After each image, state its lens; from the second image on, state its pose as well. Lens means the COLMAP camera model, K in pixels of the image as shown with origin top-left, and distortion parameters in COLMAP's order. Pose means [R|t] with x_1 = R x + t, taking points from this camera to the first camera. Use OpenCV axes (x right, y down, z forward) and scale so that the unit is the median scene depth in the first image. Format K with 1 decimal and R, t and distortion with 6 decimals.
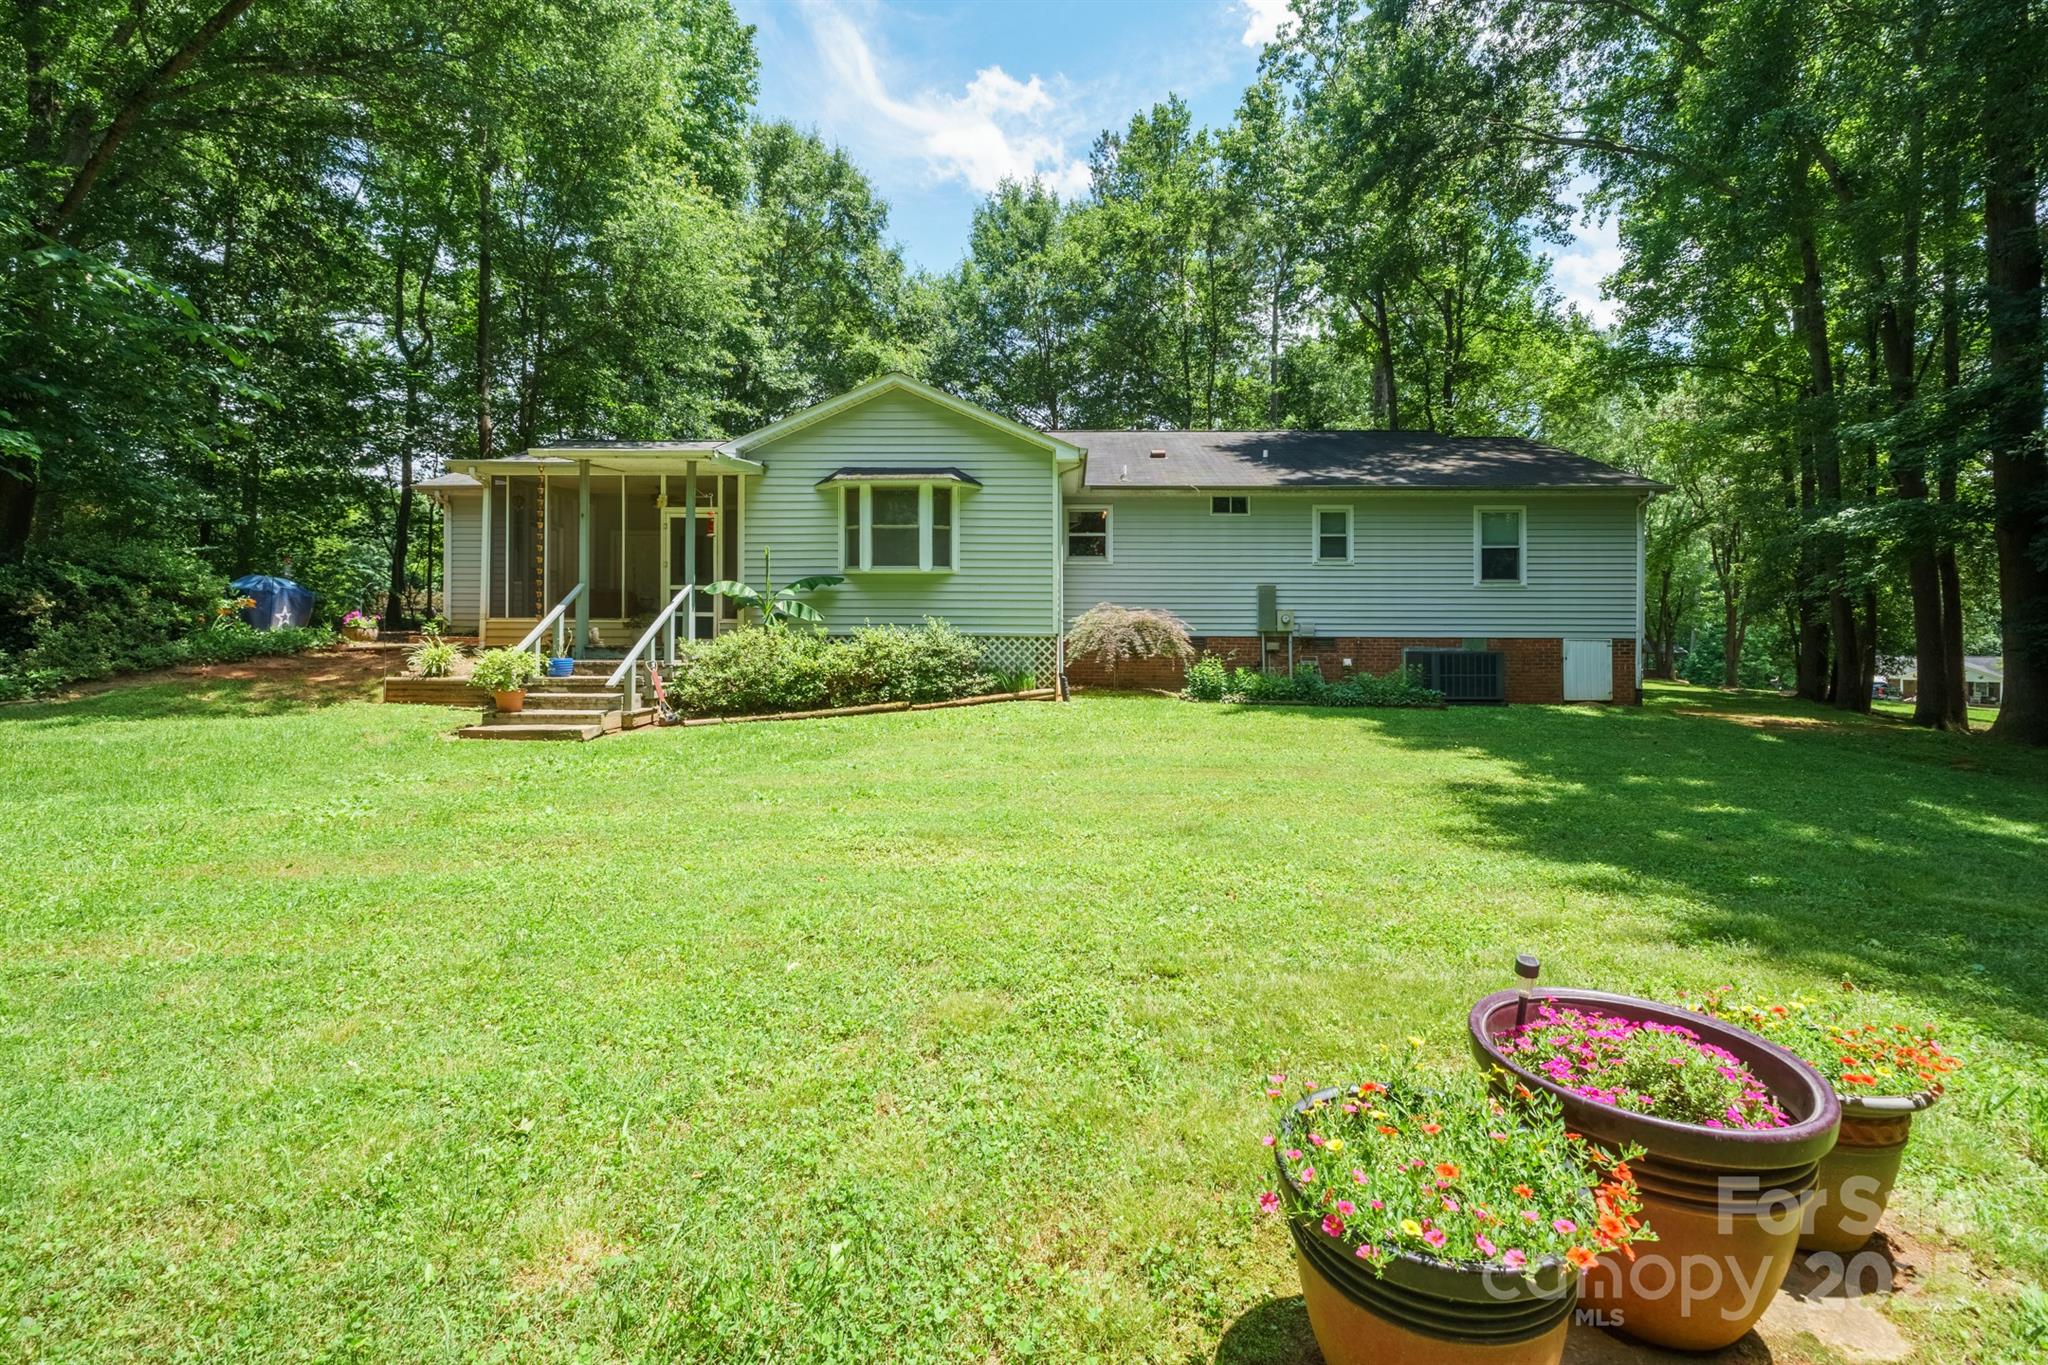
lens RADIAL K [[894.2, 0, 1066.4], [0, 894.2, 652.0], [0, 0, 1]] dist [-0.001414, -0.000134]
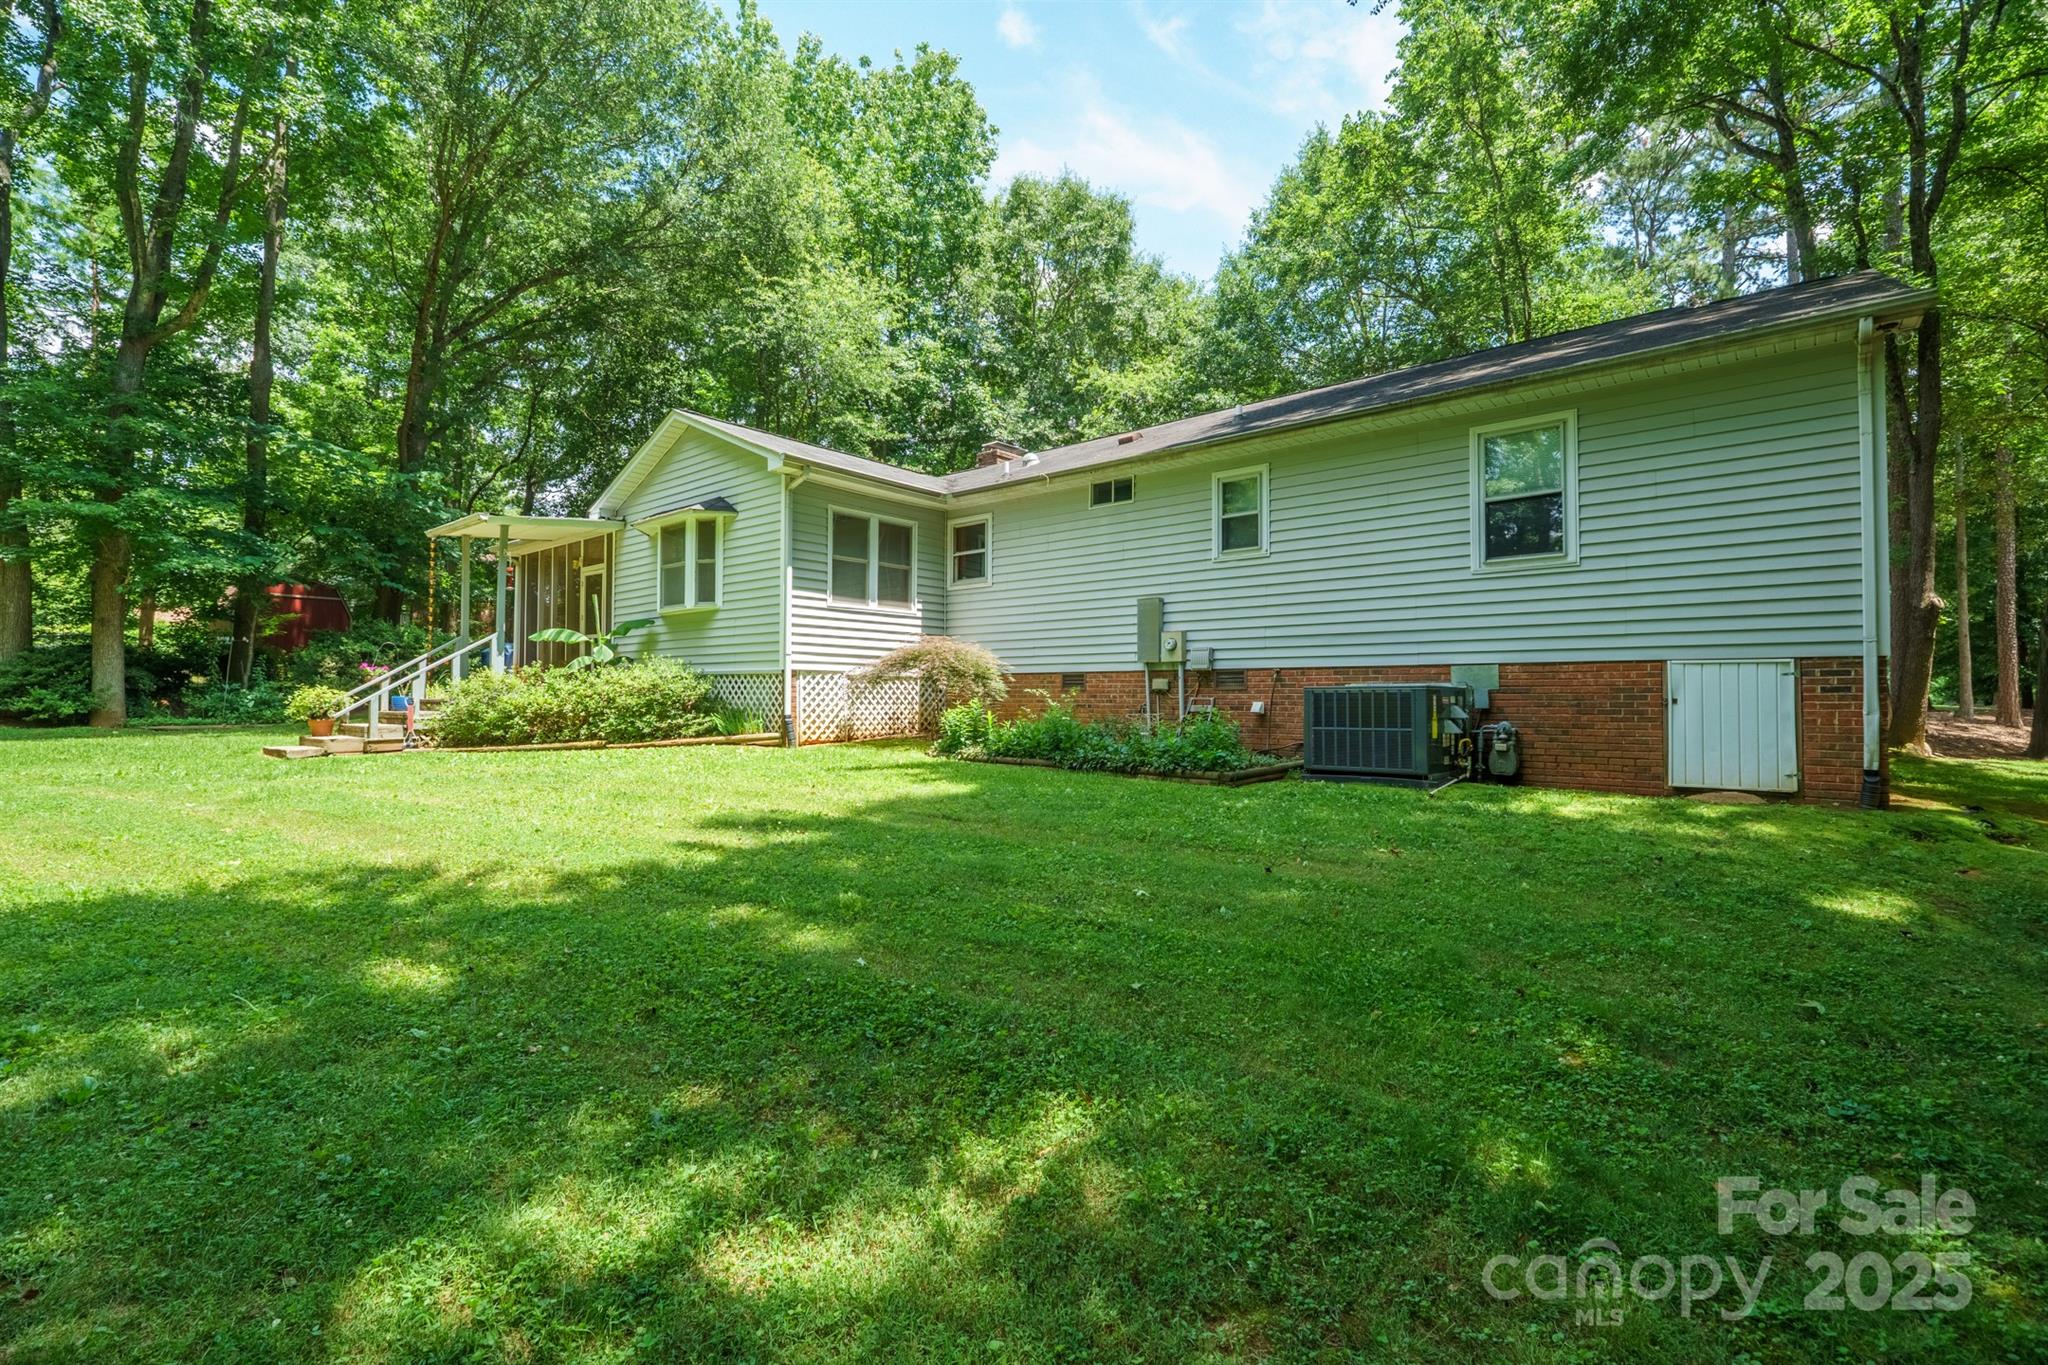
lens RADIAL K [[919.8, 0, 1024.0], [0, 919.8, 682.5], [0, 0, 1]] dist [-0.000212, -0.000090]
pose [[0.766553, -0.013610, -0.642037, 0.625822], [-0.003653, 0.999667, -0.025552, 0.011636], [0.642171, 0.021932, 0.766248, 0.391173]]
